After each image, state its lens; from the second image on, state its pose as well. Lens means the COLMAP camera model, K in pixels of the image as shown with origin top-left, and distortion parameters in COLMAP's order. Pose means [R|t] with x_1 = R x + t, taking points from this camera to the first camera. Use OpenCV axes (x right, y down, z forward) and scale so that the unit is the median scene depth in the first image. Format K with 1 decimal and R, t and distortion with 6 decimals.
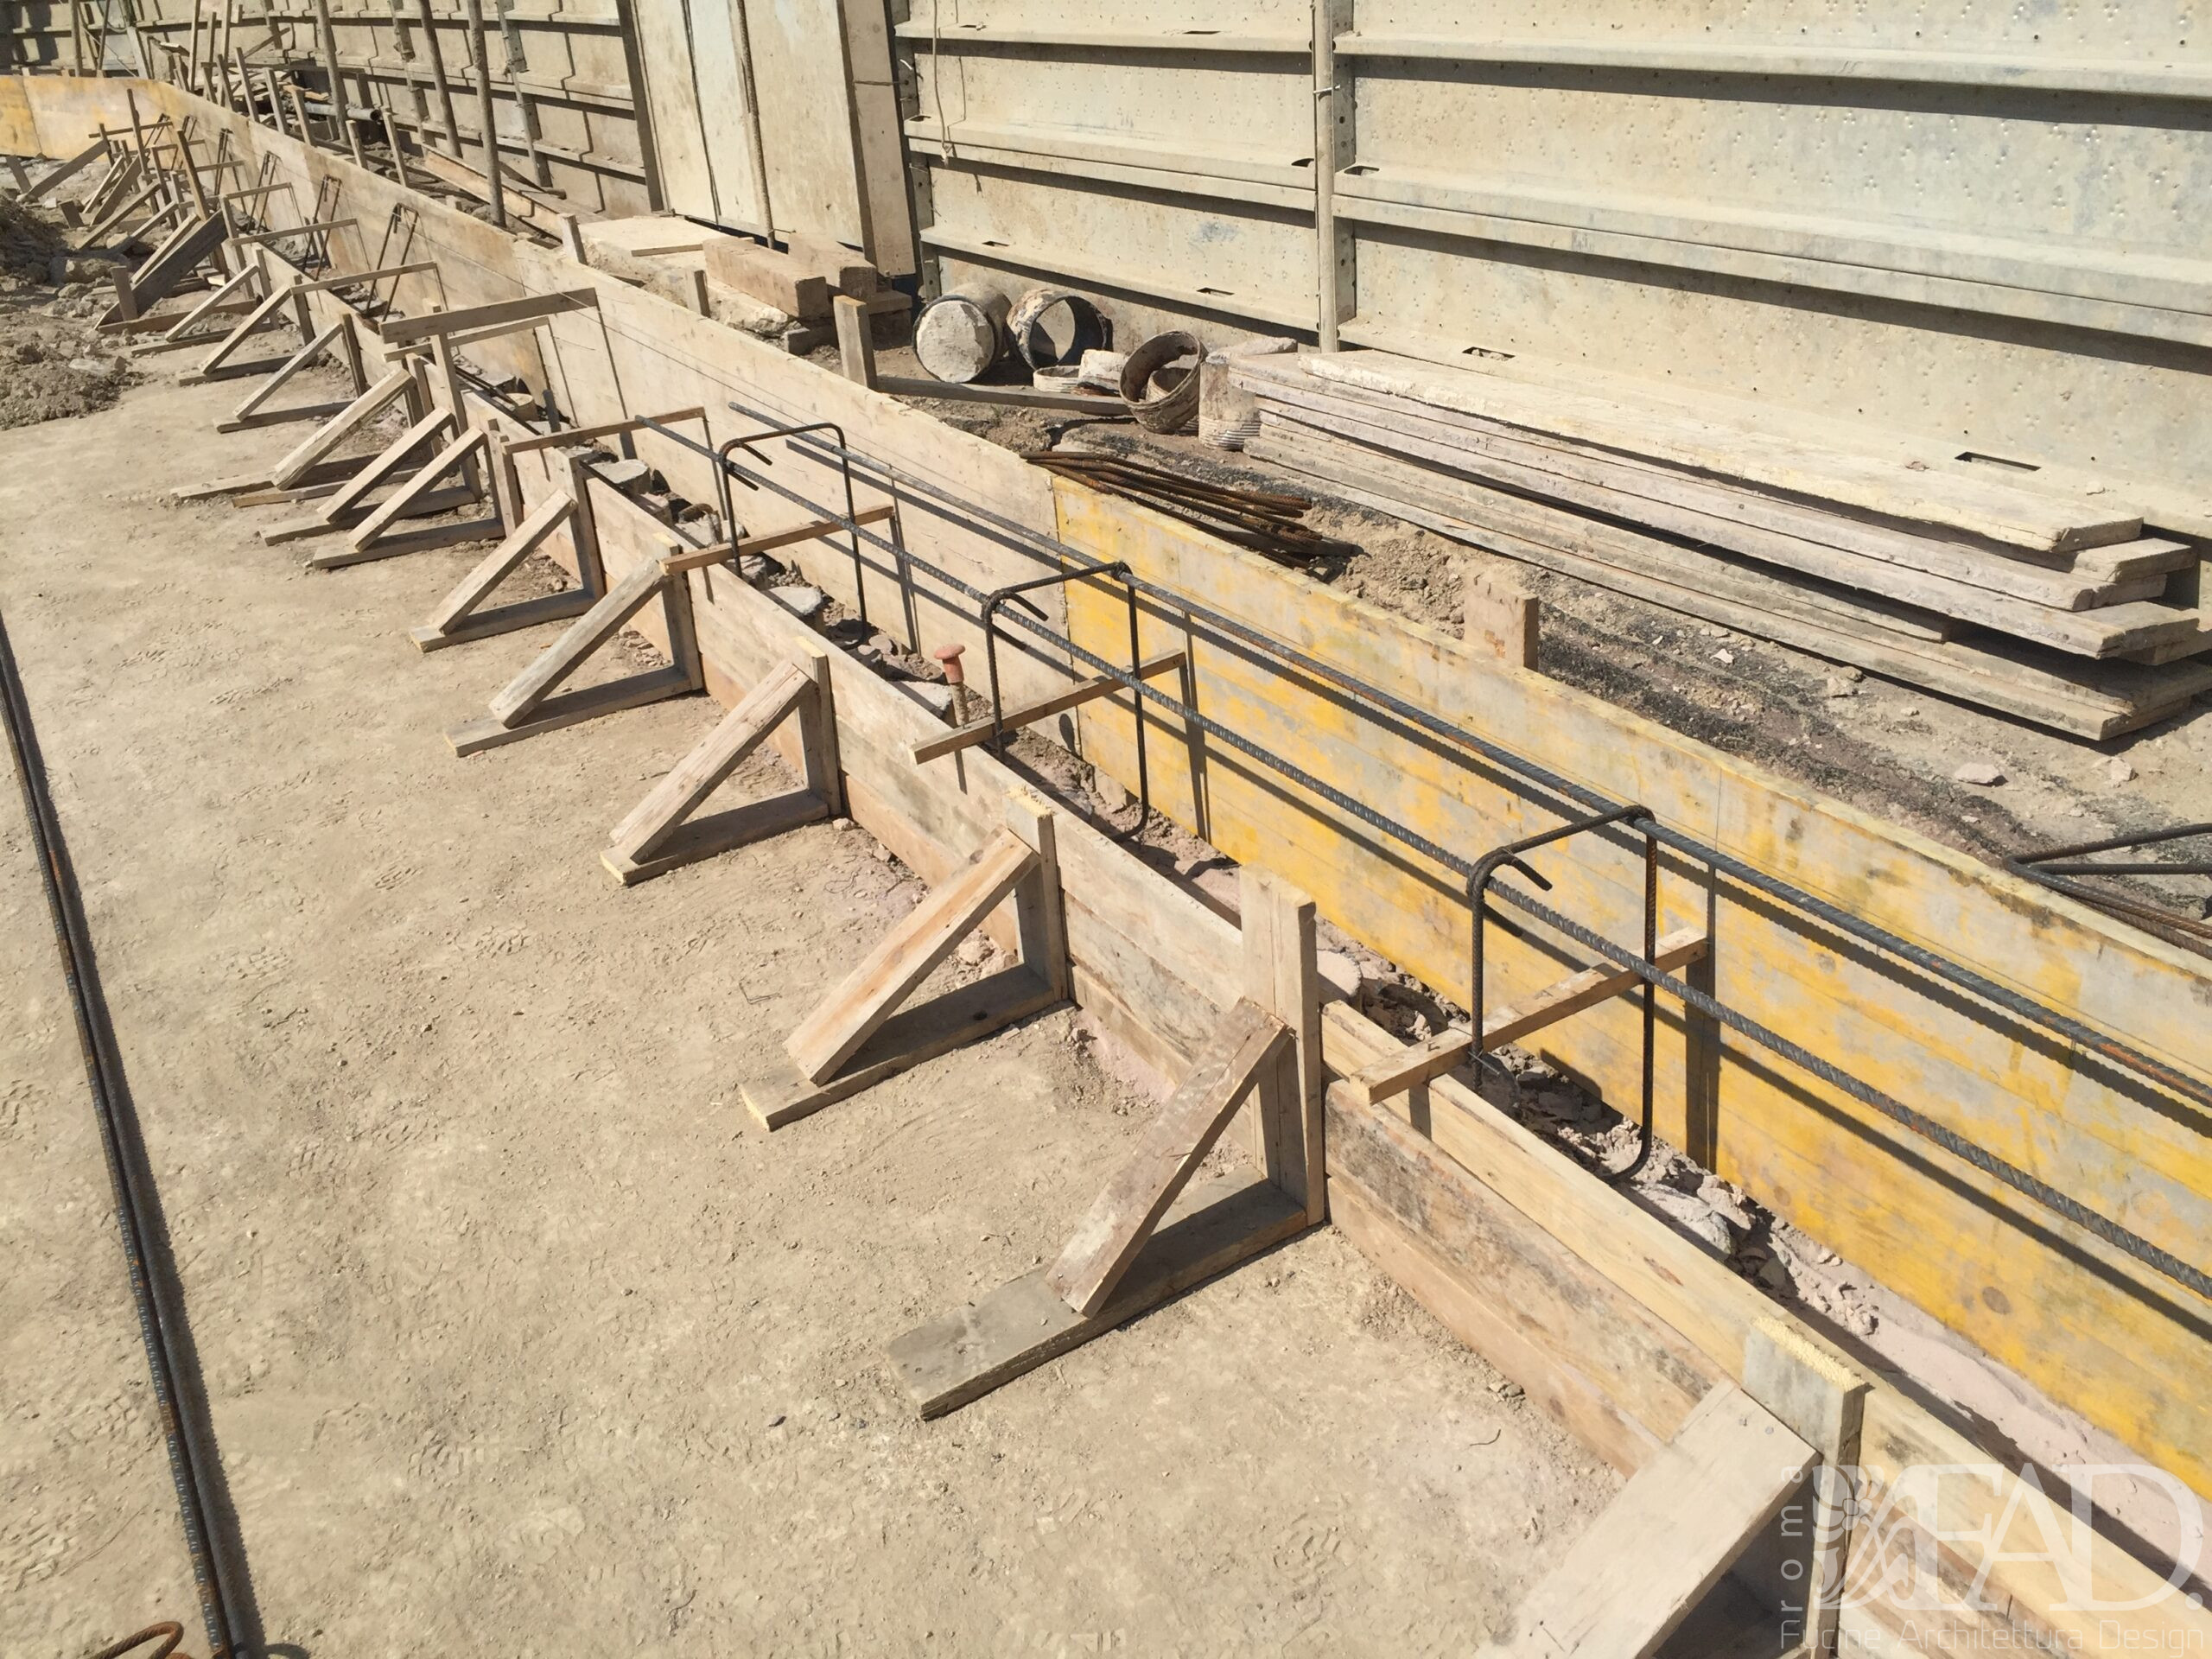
lens RADIAL K [[1878.1, 0, 1108.2], [0, 1878.1, 822.1], [0, 0, 1]] dist [0.094214, -0.127677]
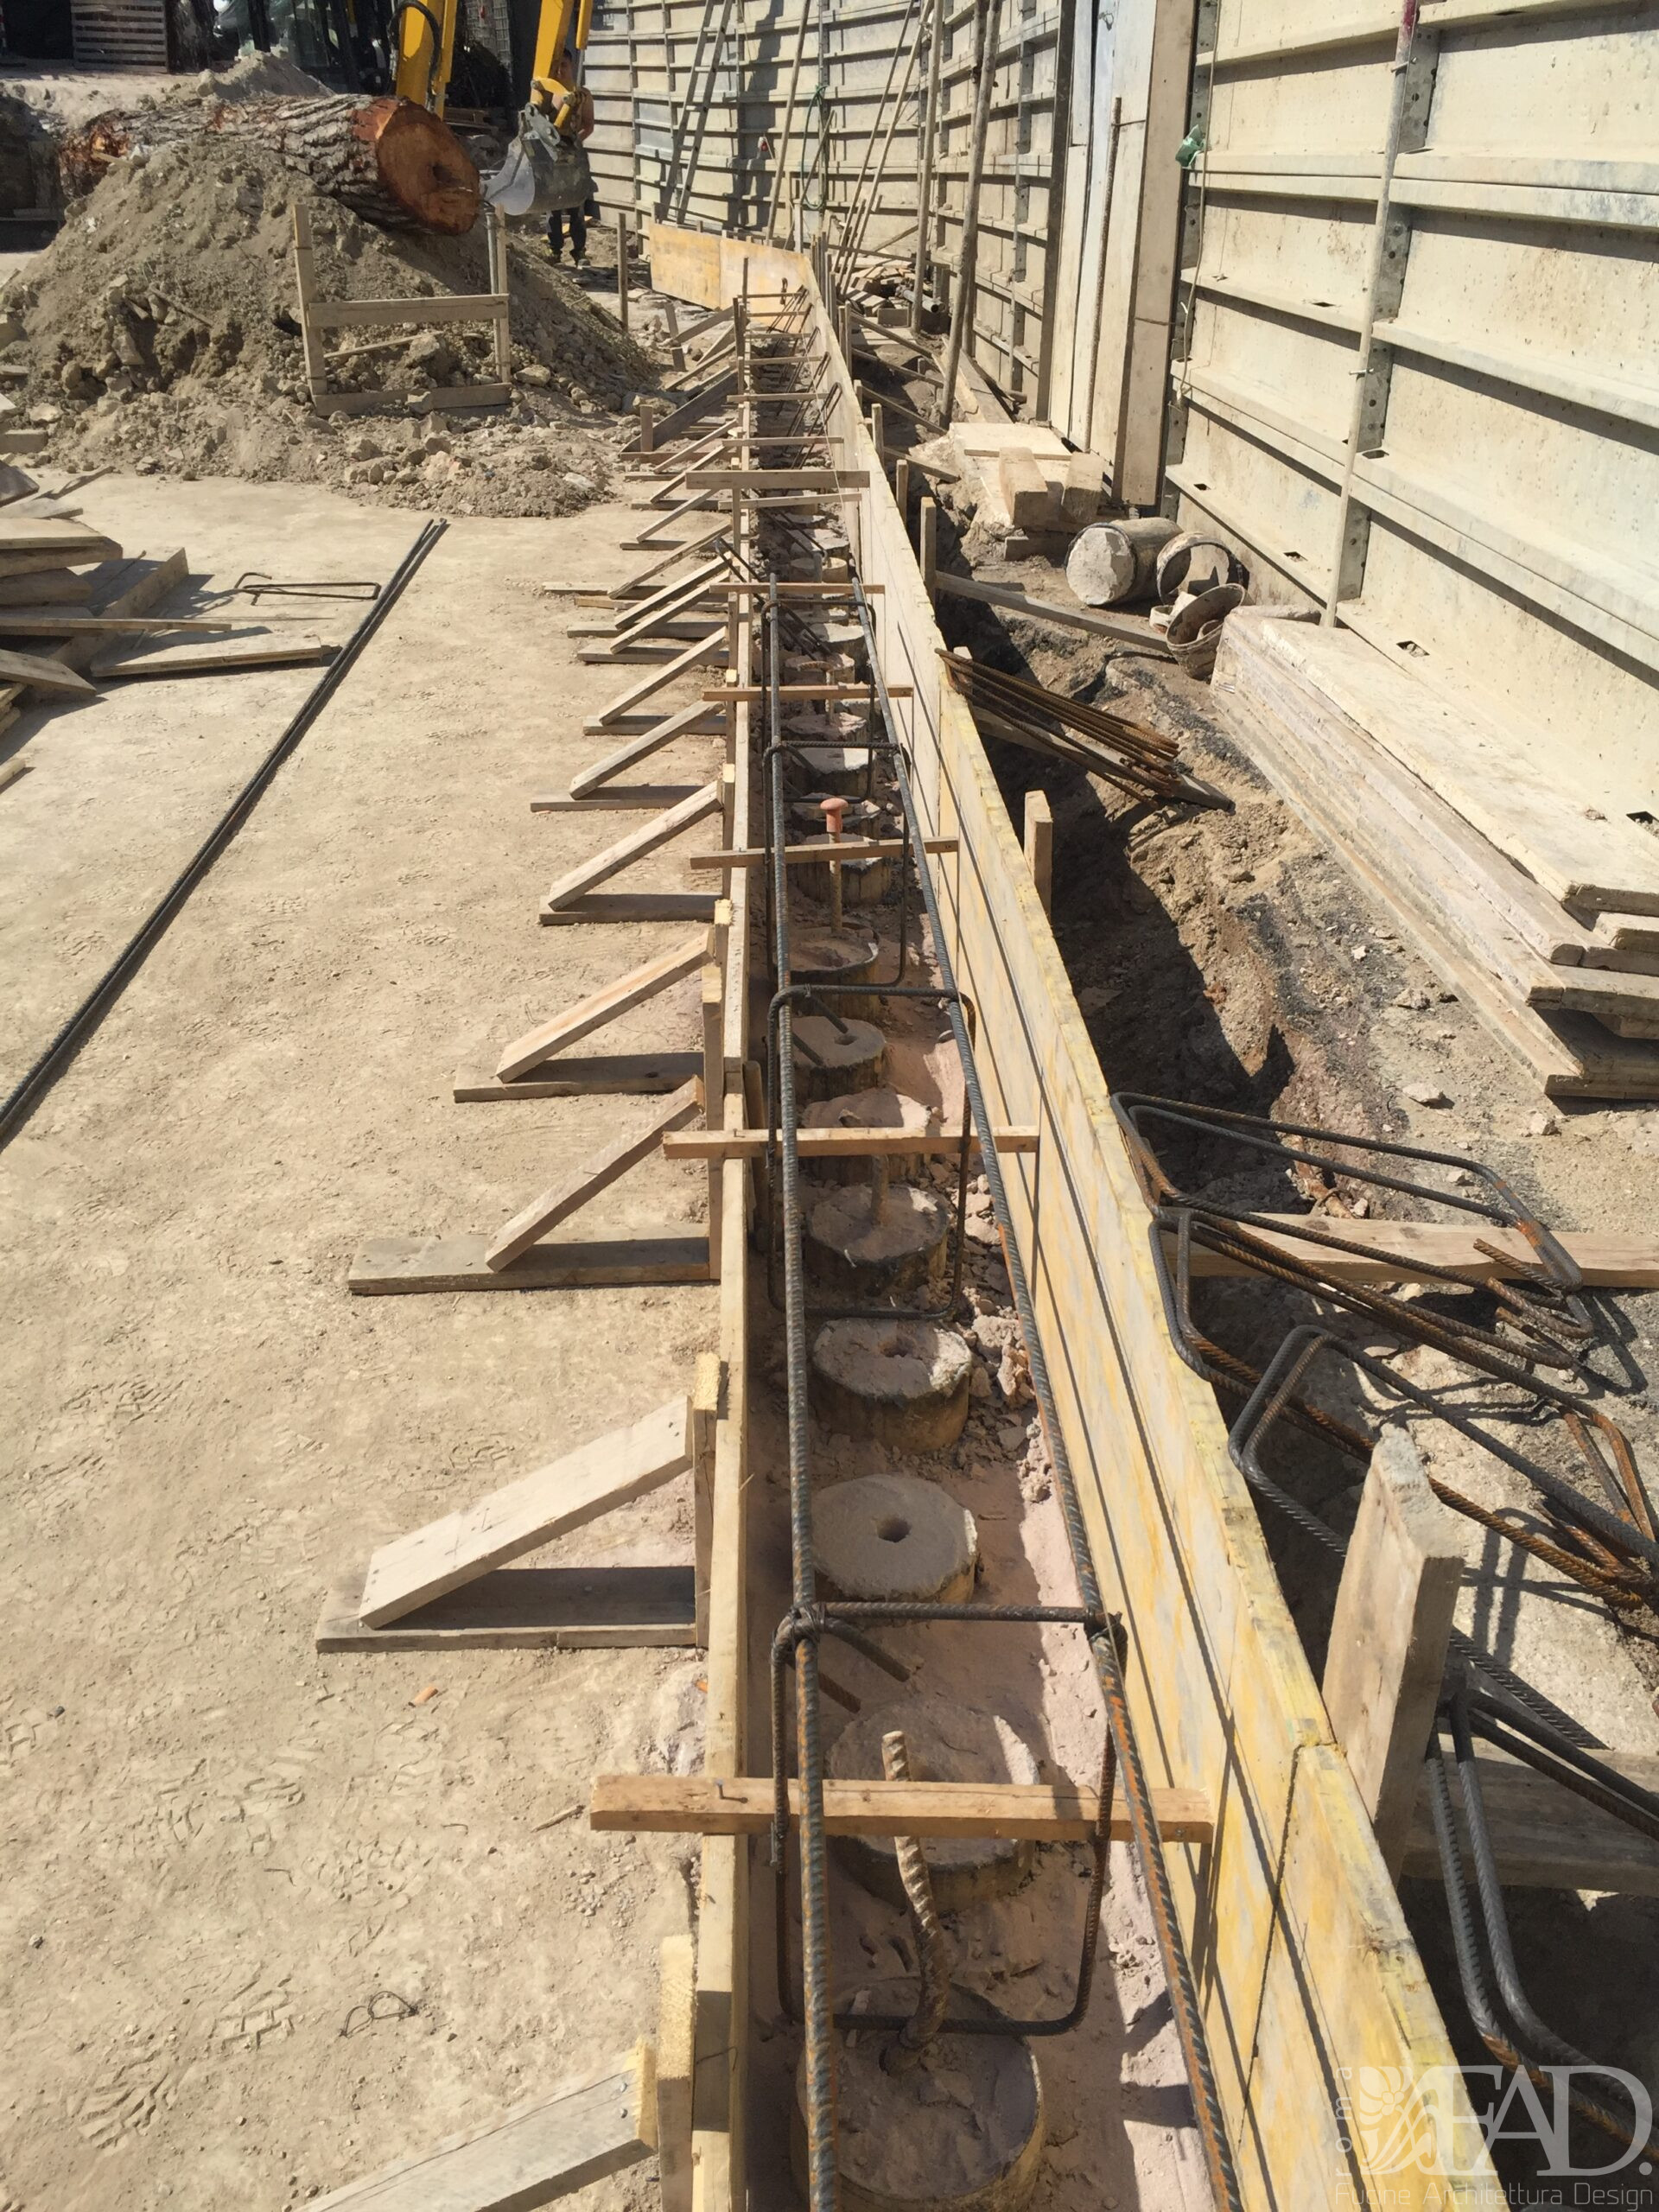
lens RADIAL K [[1878.1, 0, 829.5], [0, 1878.1, 1106.0], [0, 0, 1]] dist [0.094214, -0.127677]
pose [[0.871737, 0.293101, -0.392642, 0.412985], [-0.283887, 0.955275, 0.082815, -0.008713], [0.399354, 0.039273, 0.915955, -0.051137]]
